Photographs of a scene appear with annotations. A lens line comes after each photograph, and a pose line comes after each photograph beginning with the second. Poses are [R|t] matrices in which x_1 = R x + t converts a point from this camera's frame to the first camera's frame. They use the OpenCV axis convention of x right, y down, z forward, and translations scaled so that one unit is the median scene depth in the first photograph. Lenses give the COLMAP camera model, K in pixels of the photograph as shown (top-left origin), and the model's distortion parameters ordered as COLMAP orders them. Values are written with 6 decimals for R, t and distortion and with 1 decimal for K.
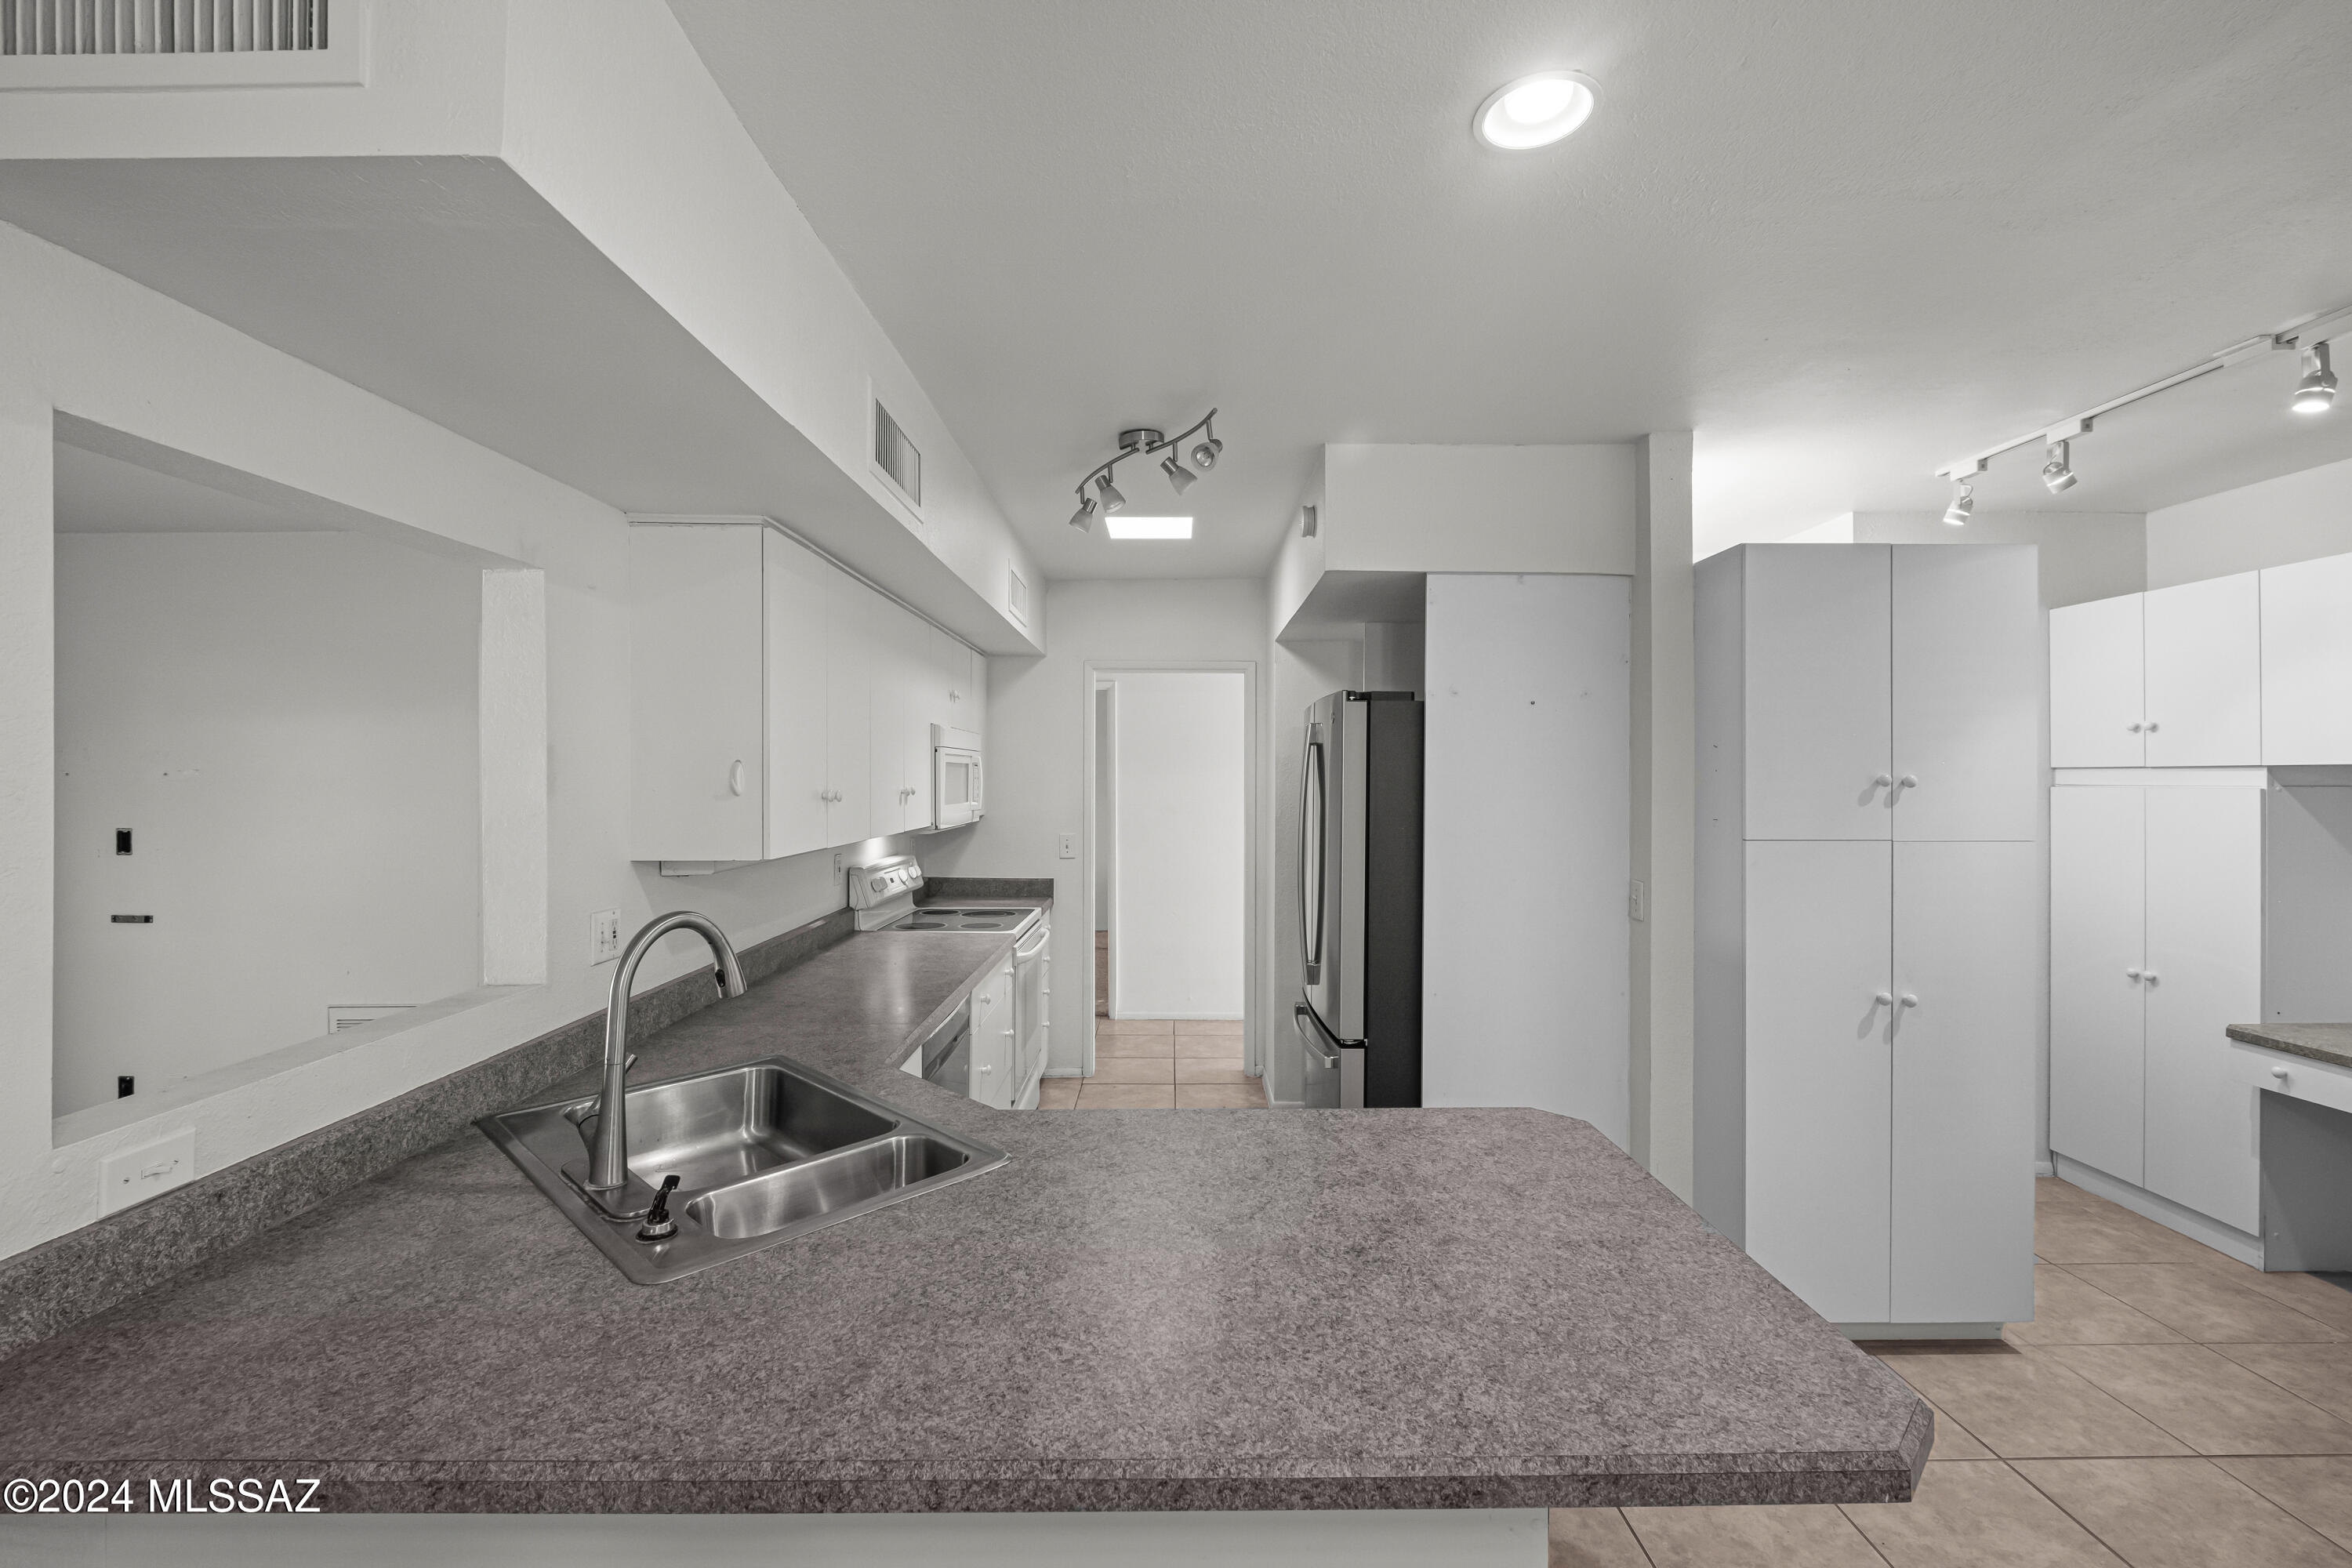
lens RADIAL K [[1026.1, 0, 1164.5], [0, 1026.1, 777.1], [0, 0, 1]] dist [-0.001475, -0.002530]
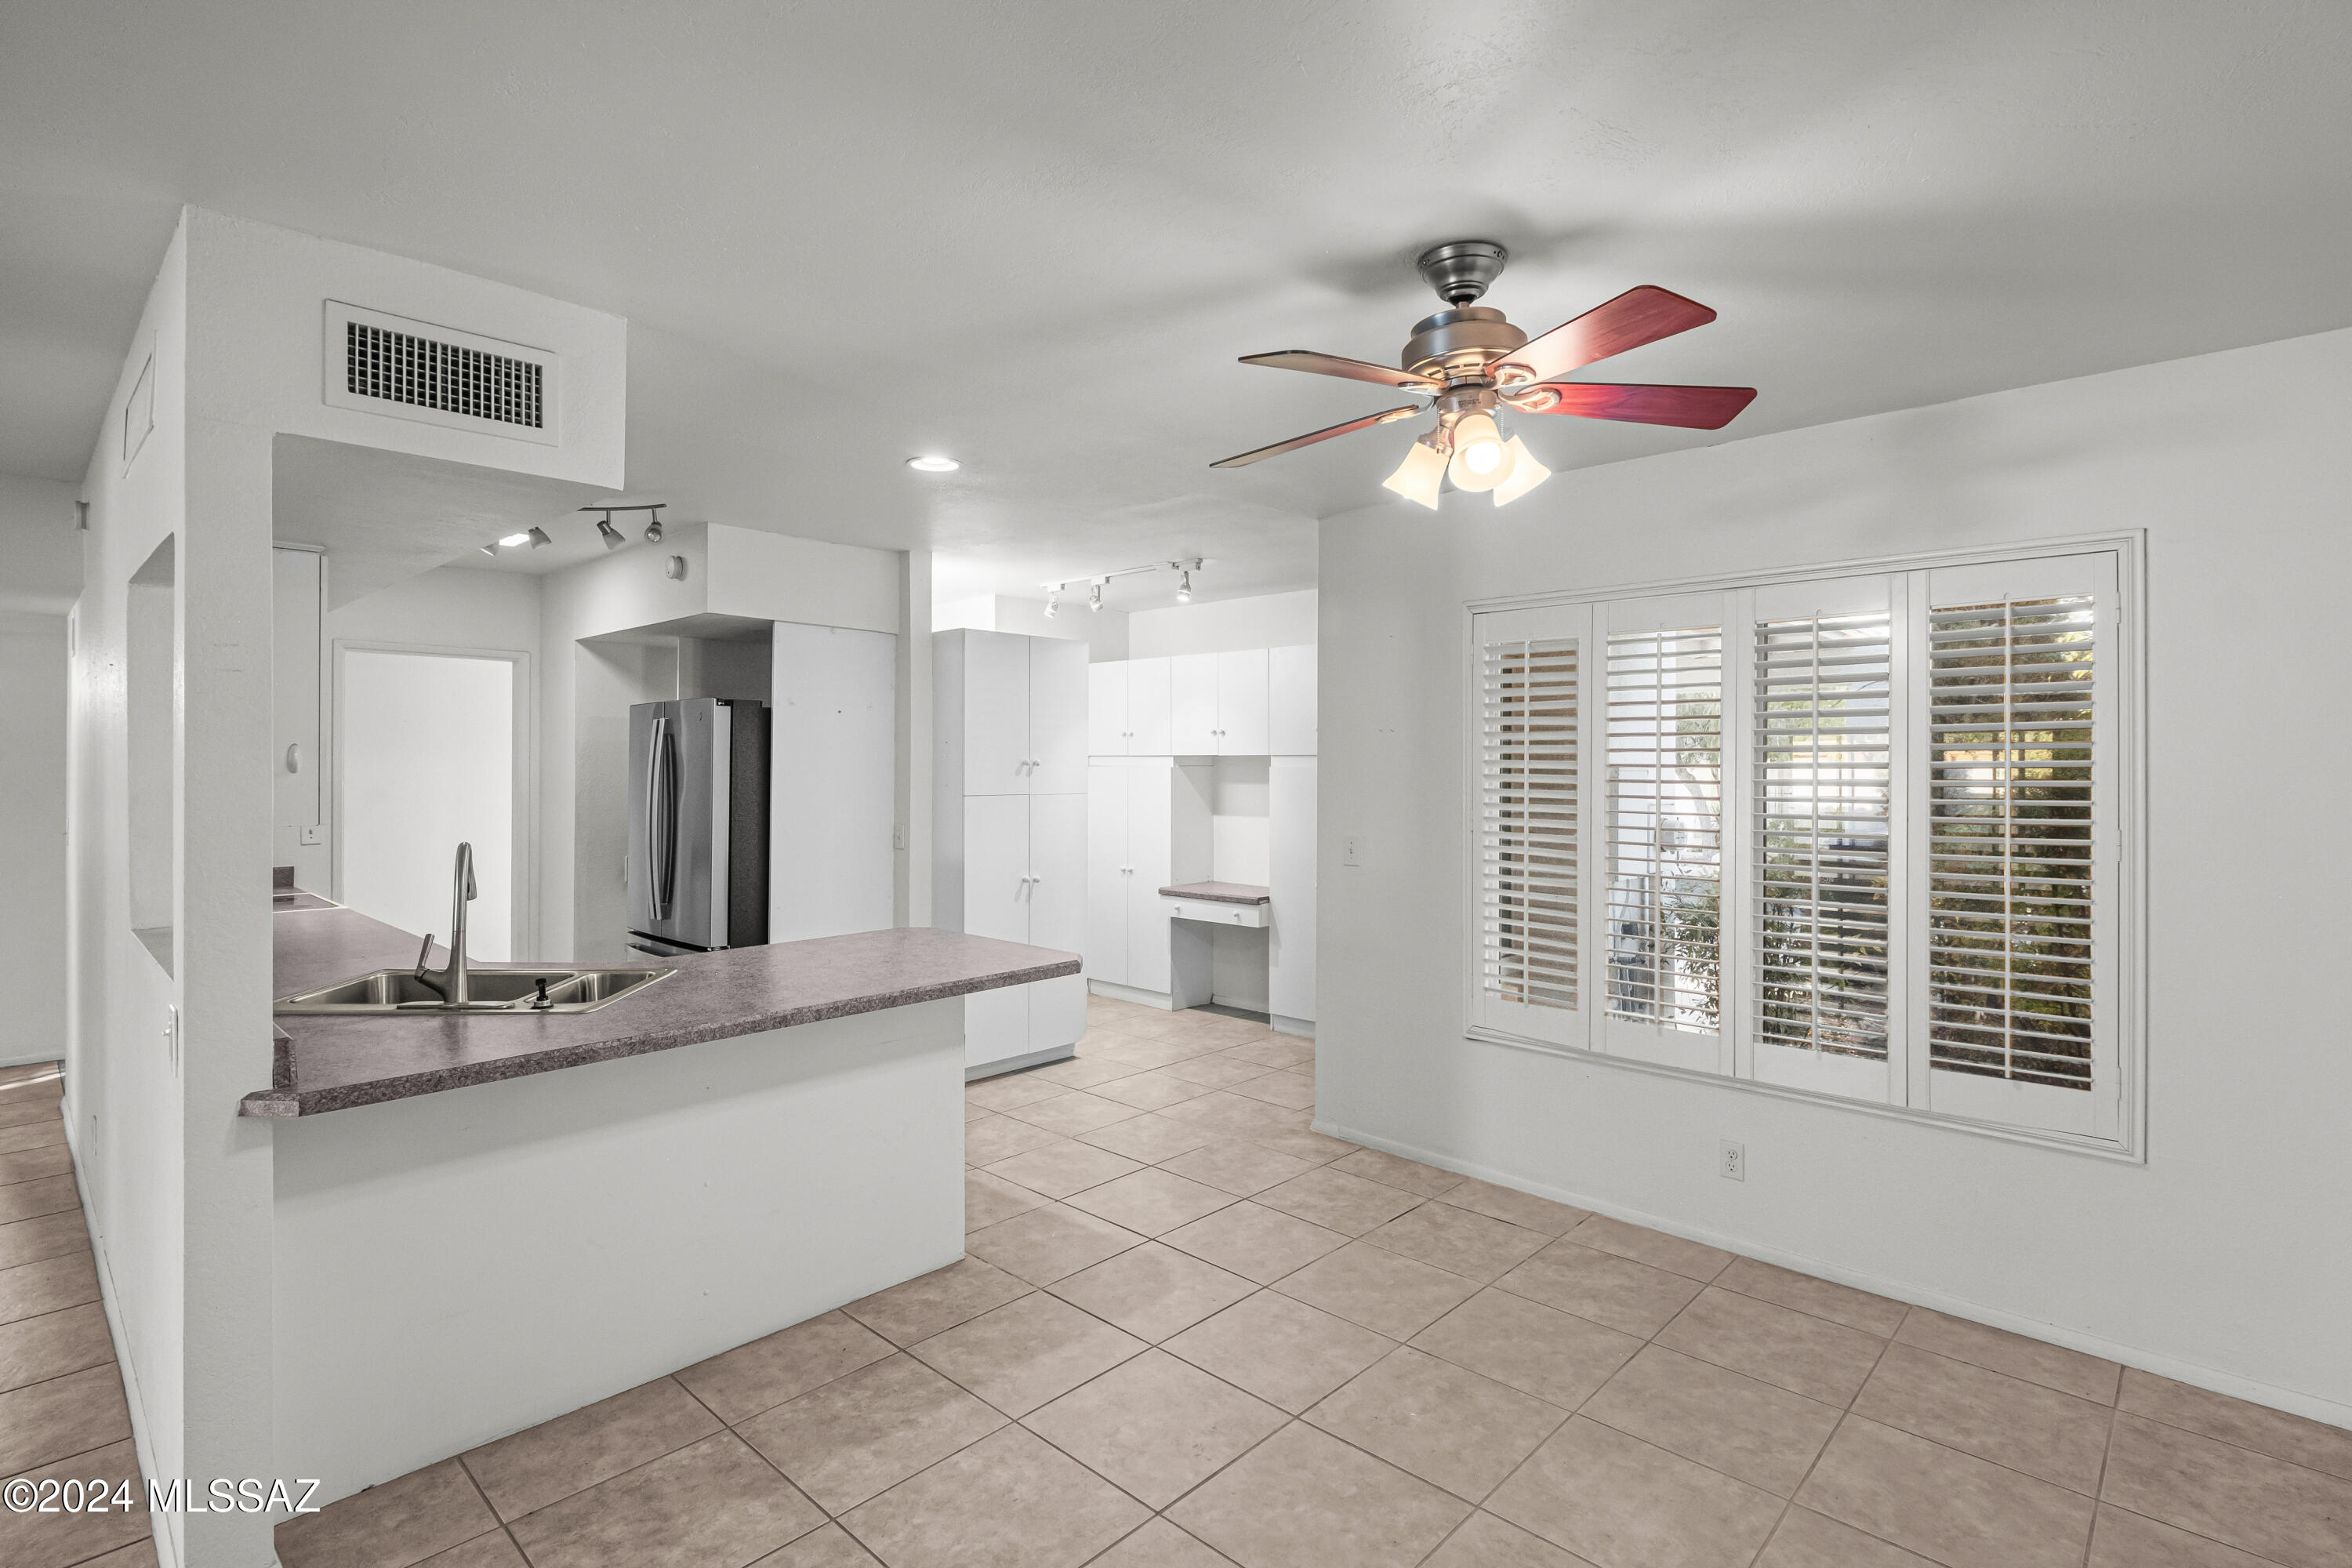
lens RADIAL K [[1139.7, 0, 1179.8], [0, 1139.7, 767.6], [0, 0, 1]] dist [-0.003205, -0.000530]
pose [[0.688298, -0.001762, 0.725426, -0.543310], [-0.002102, 0.999988, 0.004424, 0.002621], [-0.725425, -0.004570, 0.688286, -0.559841]]
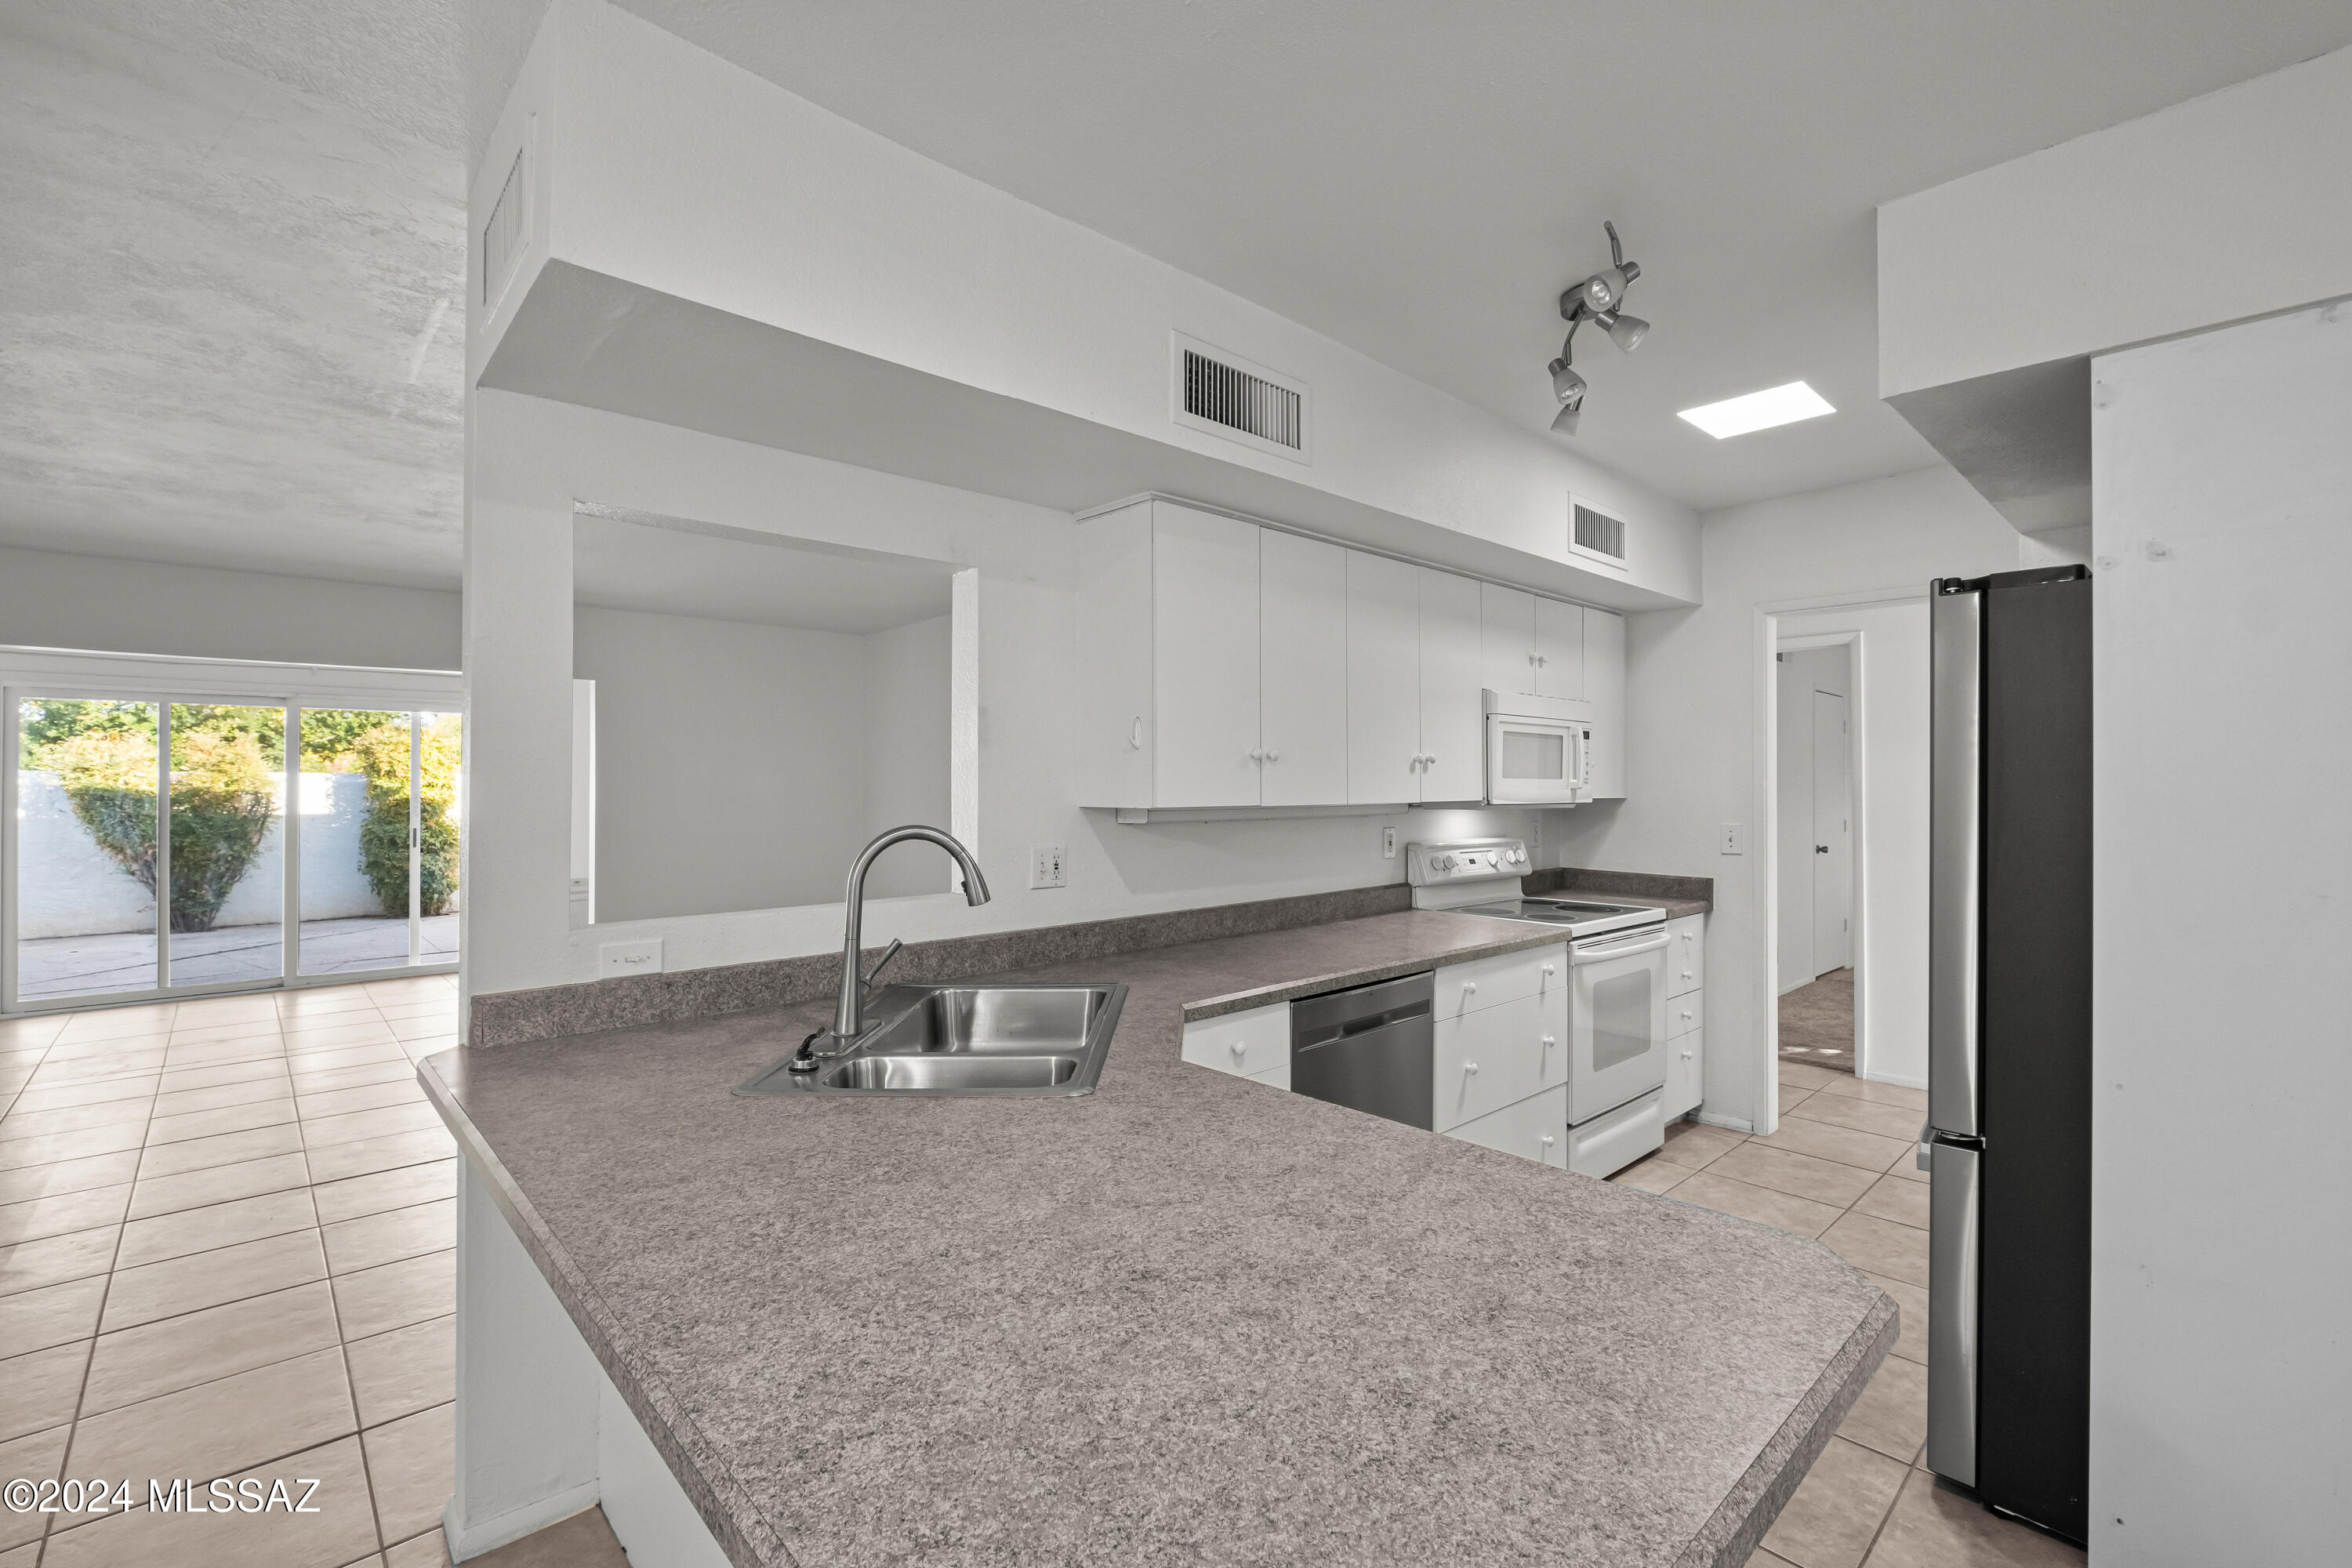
lens RADIAL K [[1026.1, 0, 1170.2], [0, 1026.1, 773.2], [0, 0, 1]] dist [-0.001475, -0.002530]
pose [[0.671546, -0.009852, -0.740898, 0.340863], [-0.001999, 0.999884, -0.015107, 0.048772], [0.740961, 0.011626, 0.671448, 0.229349]]
